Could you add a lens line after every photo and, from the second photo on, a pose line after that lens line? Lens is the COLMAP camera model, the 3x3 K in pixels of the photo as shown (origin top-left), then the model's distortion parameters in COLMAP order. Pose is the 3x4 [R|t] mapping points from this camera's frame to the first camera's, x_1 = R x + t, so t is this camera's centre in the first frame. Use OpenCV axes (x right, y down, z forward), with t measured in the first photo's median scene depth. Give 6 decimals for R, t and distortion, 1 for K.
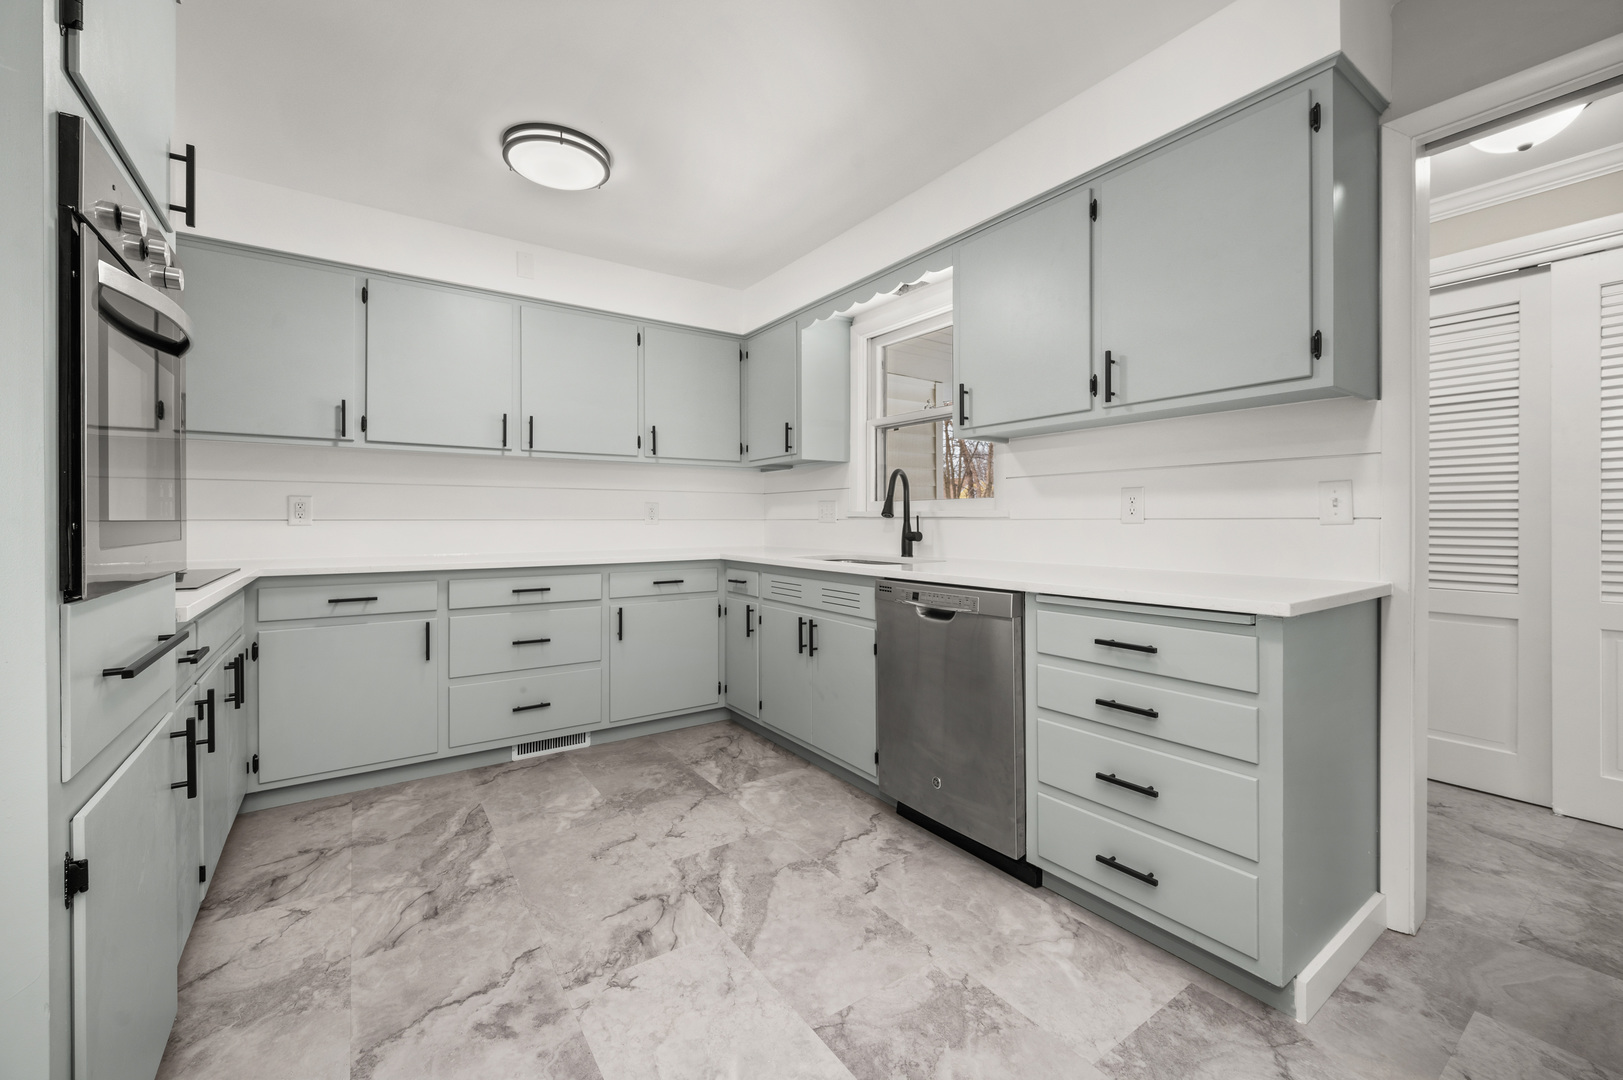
lens RADIAL K [[647.3, 0, 803.7], [0, 647.3, 534.5], [0, 0, 1]] dist [-0.002766, 0.000158]
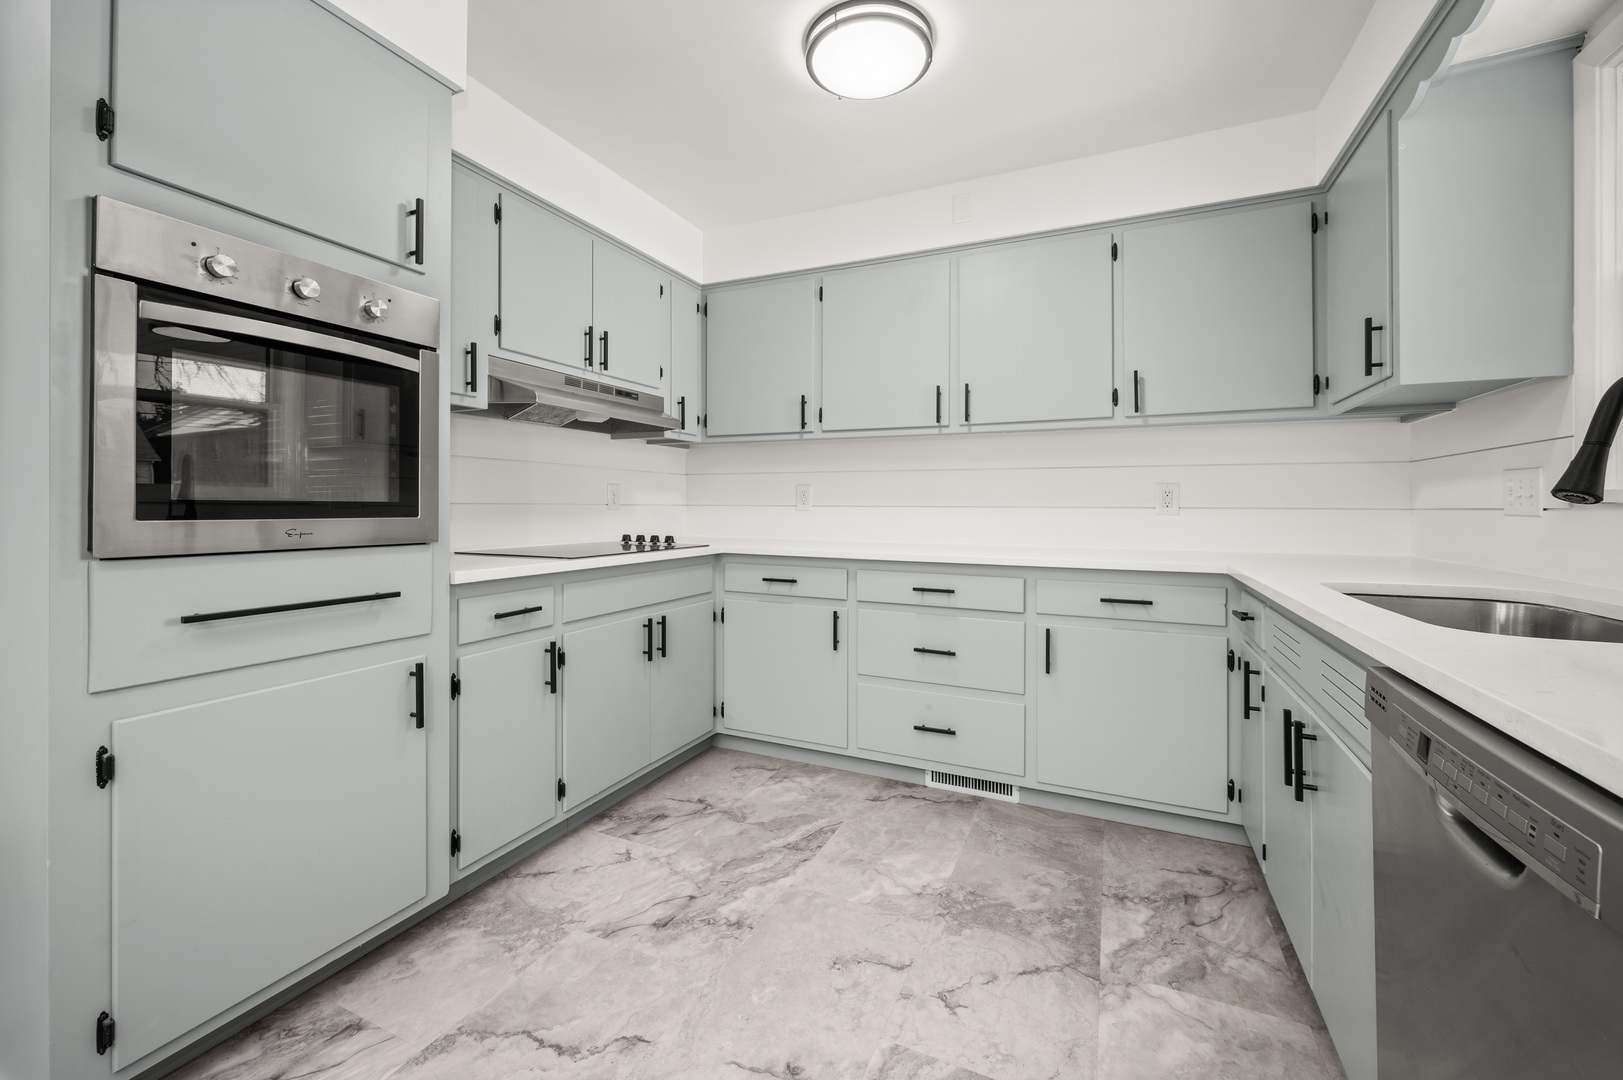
lens RADIAL K [[647.3, 0, 819.6], [0, 647.3, 508.2], [0, 0, 1]] dist [-0.002766, 0.000158]
pose [[0.521022, 0.006100, -0.853522, 0.231678], [-0.026382, 0.999612, -0.008961, -0.009174], [0.853136, 0.027186, 0.520980, 0.464790]]
